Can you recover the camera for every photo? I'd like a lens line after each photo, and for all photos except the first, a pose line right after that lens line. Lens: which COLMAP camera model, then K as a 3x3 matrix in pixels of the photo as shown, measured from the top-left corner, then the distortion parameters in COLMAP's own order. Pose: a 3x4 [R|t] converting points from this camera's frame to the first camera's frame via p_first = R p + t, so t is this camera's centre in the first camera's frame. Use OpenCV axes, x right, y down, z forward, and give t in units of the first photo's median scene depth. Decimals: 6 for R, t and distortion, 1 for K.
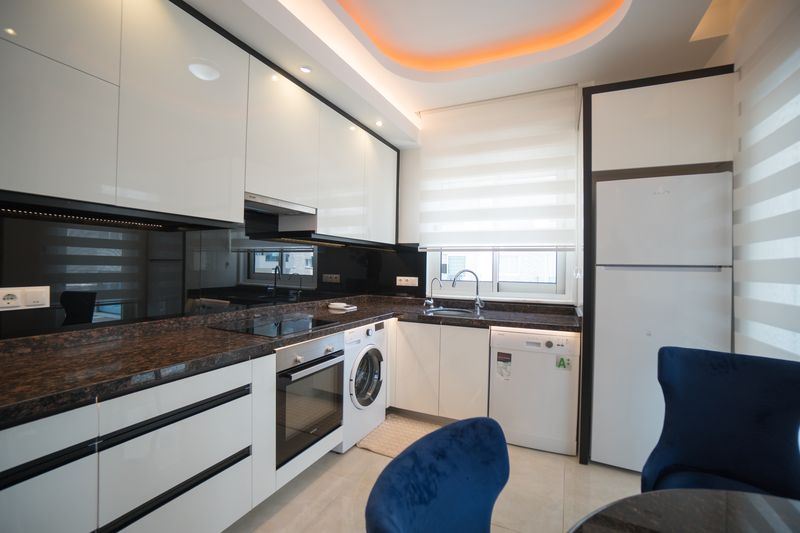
lens RADIAL K [[352.6, 0, 399.6], [0, 352.6, 265.4], [0, 0, 1]] dist [-0.037413, 0.003030]
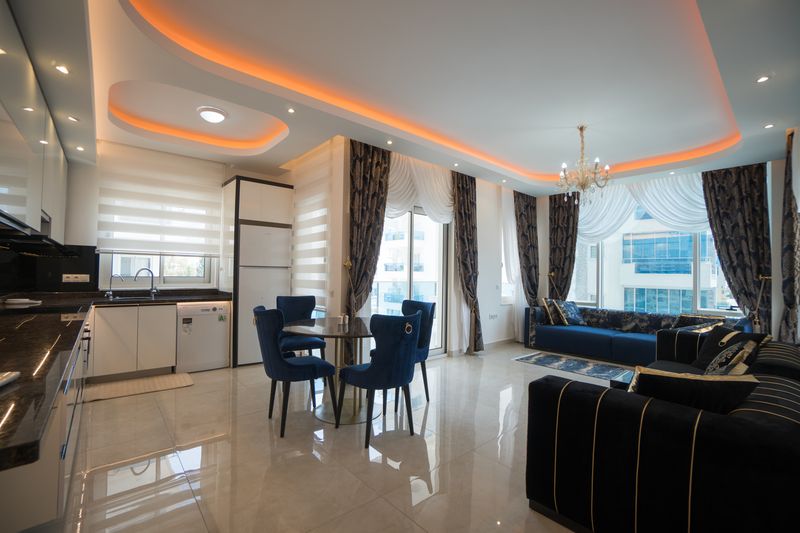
lens RADIAL K [[352.6, 0, 405.1], [0, 352.6, 265.4], [0, 0, 1]] dist [-0.037413, 0.003030]
pose [[0.394126, 0.009980, 0.919002, -0.666961], [-0.010592, 0.999924, -0.006316, -0.000560], [-0.918996, -0.007244, 0.394201, -0.490044]]
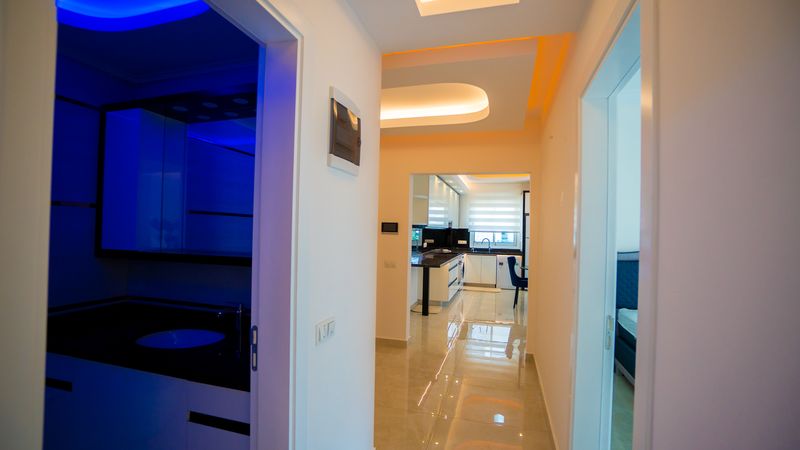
lens RADIAL K [[356.6, 0, 400.2], [0, 356.6, 225.6], [0, 0, 1]] dist [-0.041760, 0.013312]
pose [[0.986954, 0.008348, 0.160783, -1.042554], [-0.007058, 0.999938, -0.008596, -0.065418], [-0.160845, 0.007349, 0.986952, -1.921577]]
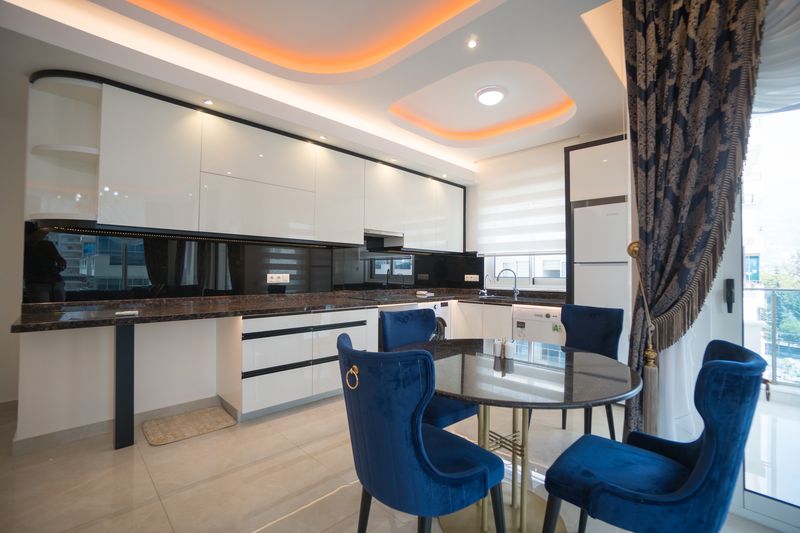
lens RADIAL K [[352.6, 0, 398.9], [0, 352.6, 270.3], [0, 0, 1]] dist [-0.037413, 0.003030]
pose [[0.940505, -0.009919, -0.339635, 0.264634], [0.006433, 0.999914, -0.011389, 0.032247], [0.339719, 0.008527, 0.940488, -0.513863]]
